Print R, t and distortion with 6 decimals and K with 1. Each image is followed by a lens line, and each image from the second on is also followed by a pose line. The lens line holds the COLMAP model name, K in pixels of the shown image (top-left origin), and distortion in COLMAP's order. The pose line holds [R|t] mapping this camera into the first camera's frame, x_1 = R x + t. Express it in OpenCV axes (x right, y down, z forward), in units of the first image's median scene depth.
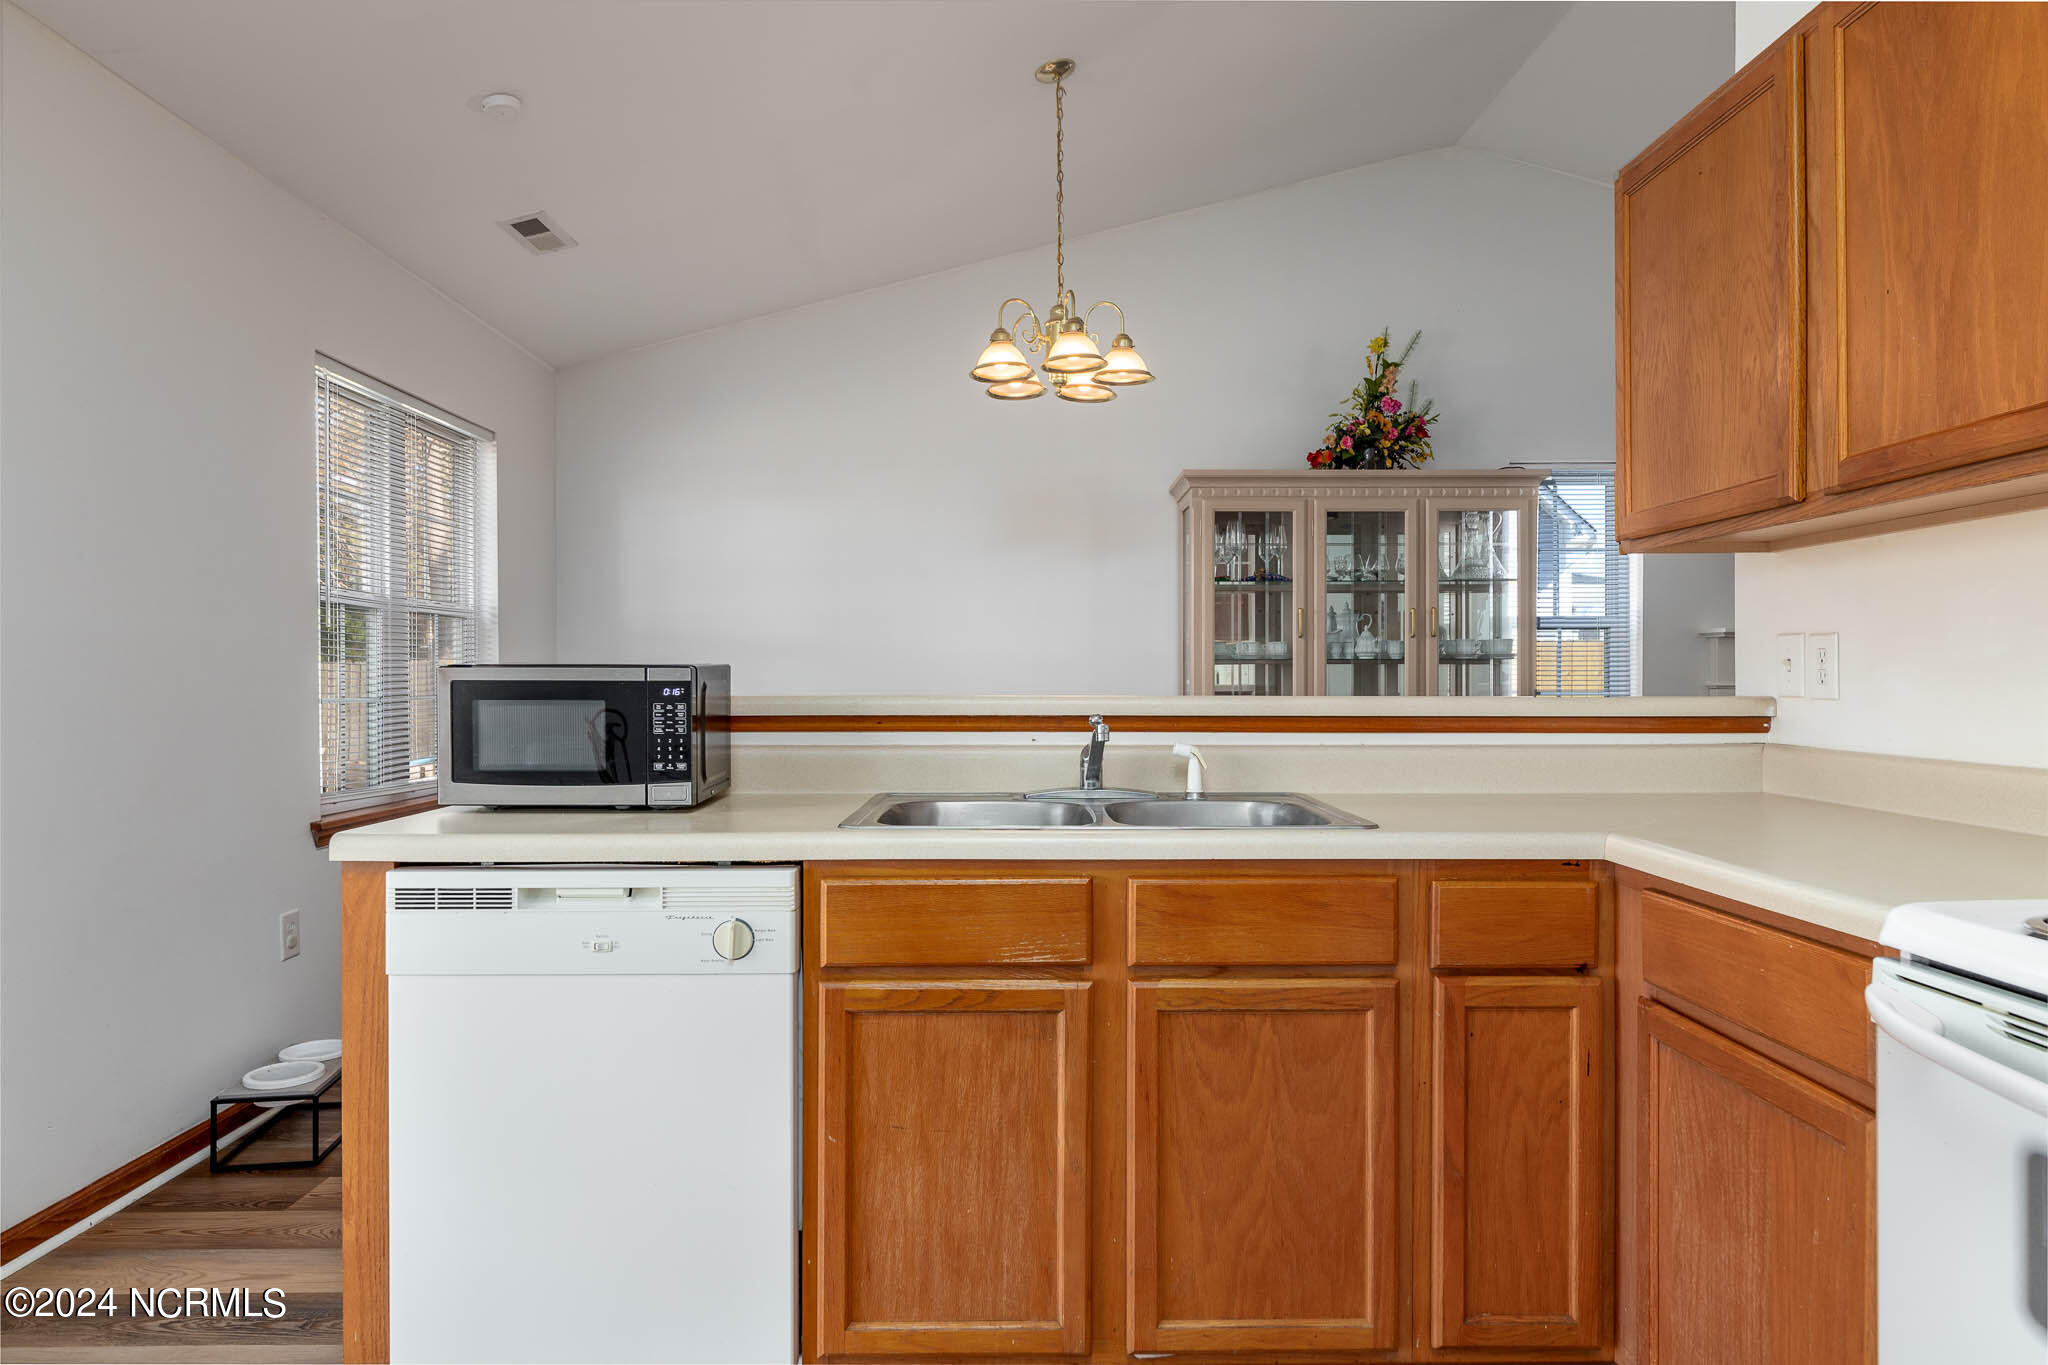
lens RADIAL K [[1243.6, 0, 1024.7], [0, 1243.6, 684.7], [0, 0, 1]] dist [-0.001115, -0.000318]
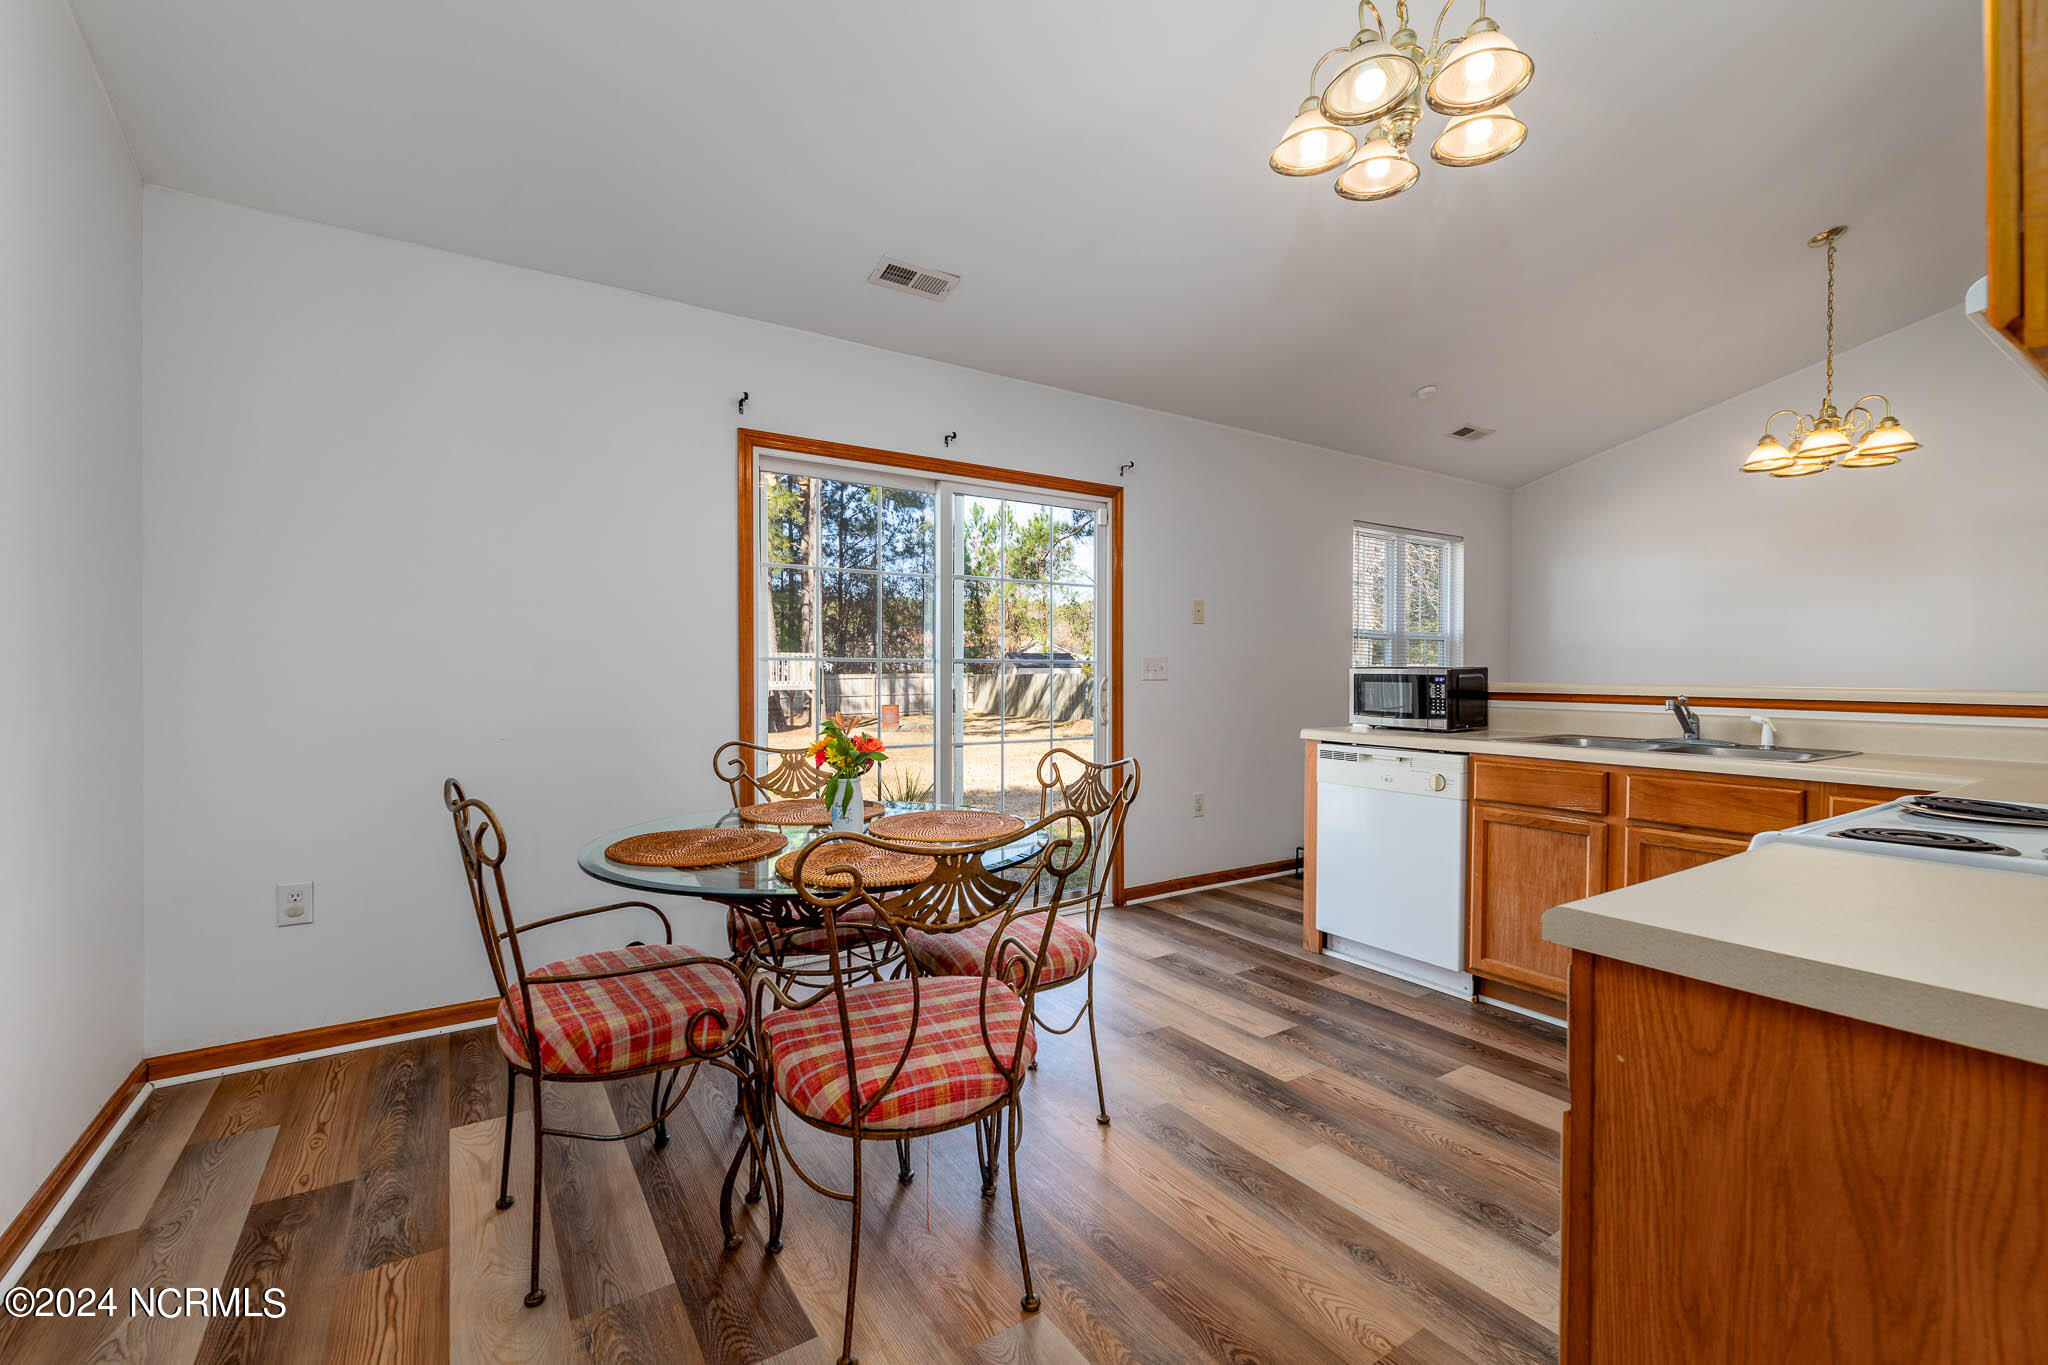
lens RADIAL K [[868.1, 0, 1026.2], [0, 868.1, 674.6], [0, 0, 1]] dist [0.000501, 0.000067]
pose [[0.549275, 0.008492, -0.835599, 0.692905], [-0.009271, 0.999949, 0.004068, -0.001806], [0.835590, 0.005512, 0.549325, -0.552201]]
